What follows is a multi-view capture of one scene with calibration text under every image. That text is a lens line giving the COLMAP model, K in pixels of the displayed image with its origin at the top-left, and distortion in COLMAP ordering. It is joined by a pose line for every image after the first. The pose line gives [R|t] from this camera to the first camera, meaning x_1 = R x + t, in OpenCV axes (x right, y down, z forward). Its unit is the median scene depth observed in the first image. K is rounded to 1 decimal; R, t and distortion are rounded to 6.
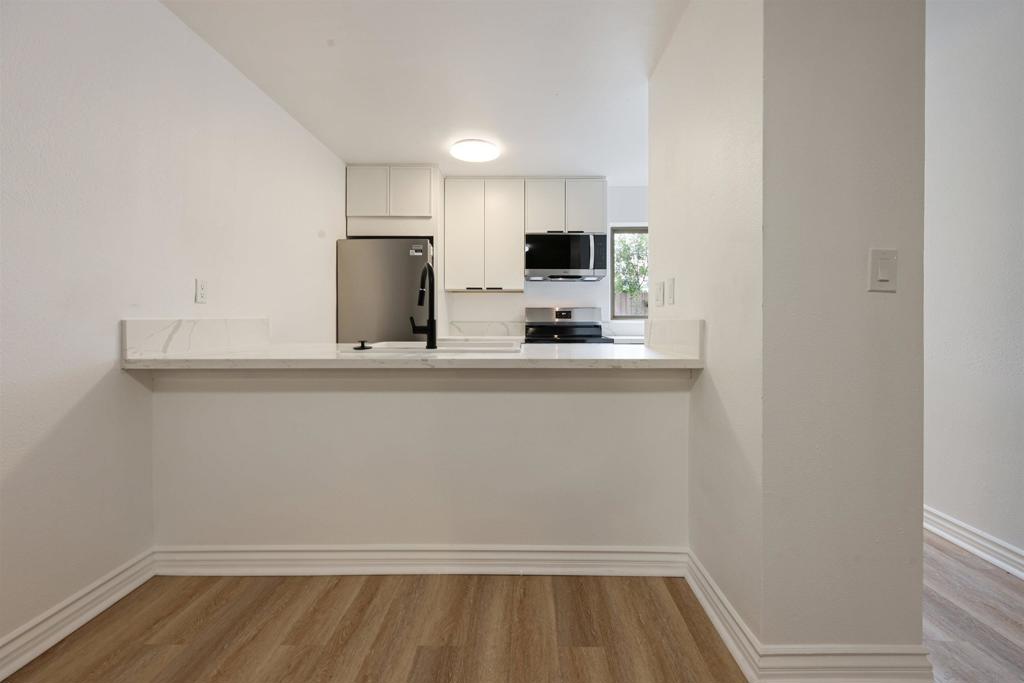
lens RADIAL K [[419.0, 0, 506.9], [0, 419.0, 320.0], [0, 0, 1]] dist [-0.000816, -0.000058]
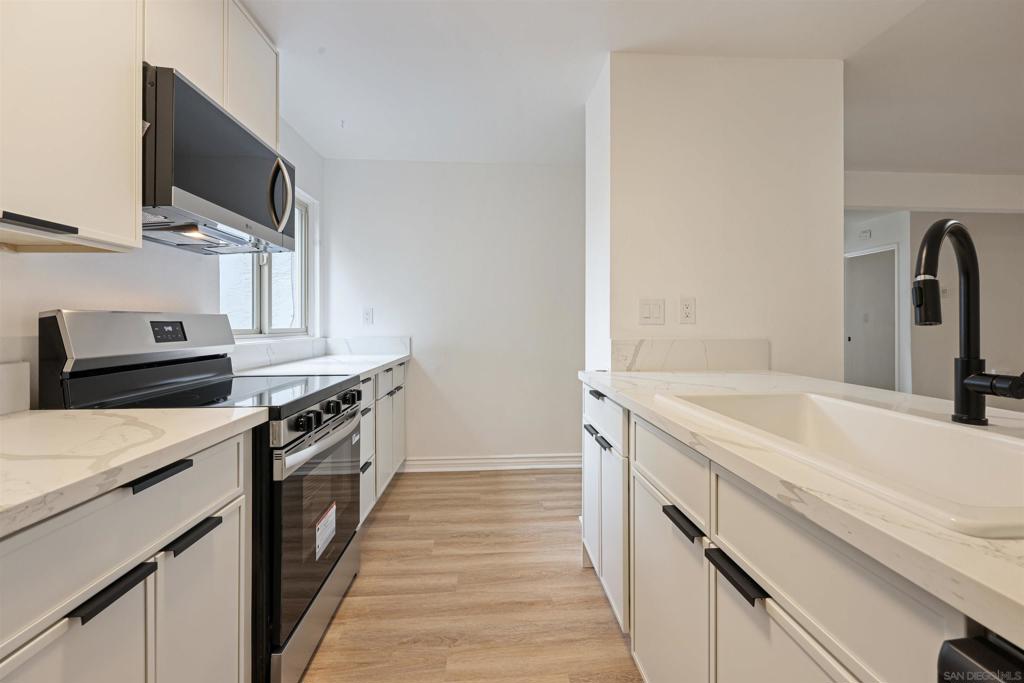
lens RADIAL K [[419.0, 0, 506.9], [0, 419.0, 320.0], [0, 0, 1]] dist [-0.000816, -0.000058]
pose [[-0.074819, 0.003306, 0.997192, -0.261153], [0.002289, 0.999992, -0.003144, -0.021136], [-0.997194, 0.002047, -0.074826, 0.733863]]
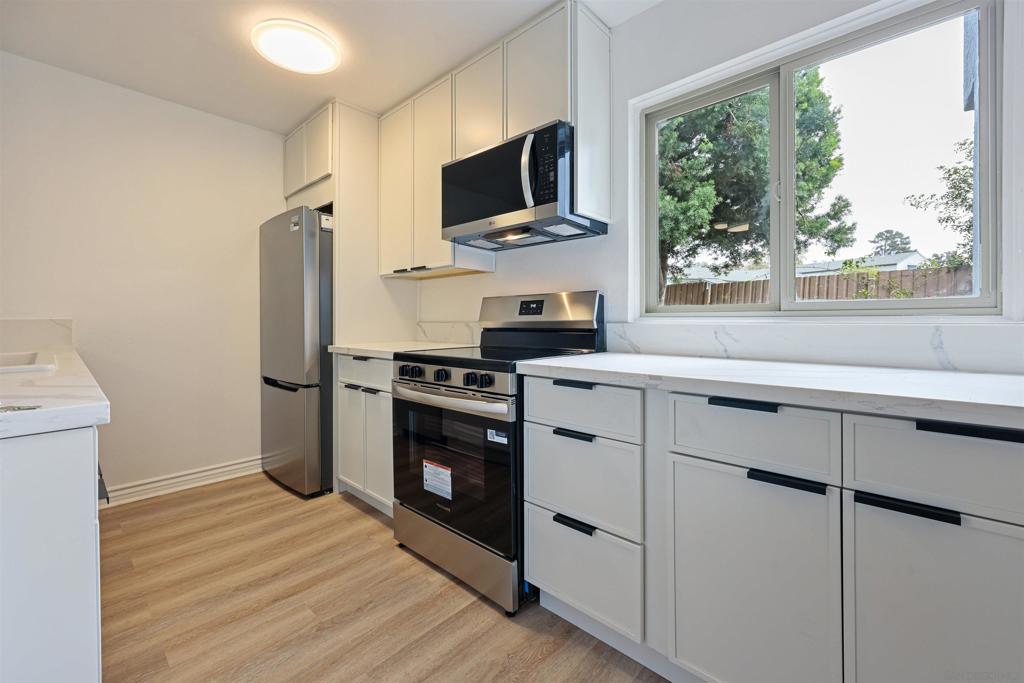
lens RADIAL K [[419.0, 0, 506.9], [0, 419.0, 320.0], [0, 0, 1]] dist [-0.000816, -0.000058]
pose [[0.758868, -0.004365, -0.651230, 0.451924], [0.005241, 0.999986, -0.000596, 0.002896], [0.651223, -0.002961, 0.758880, 0.591319]]
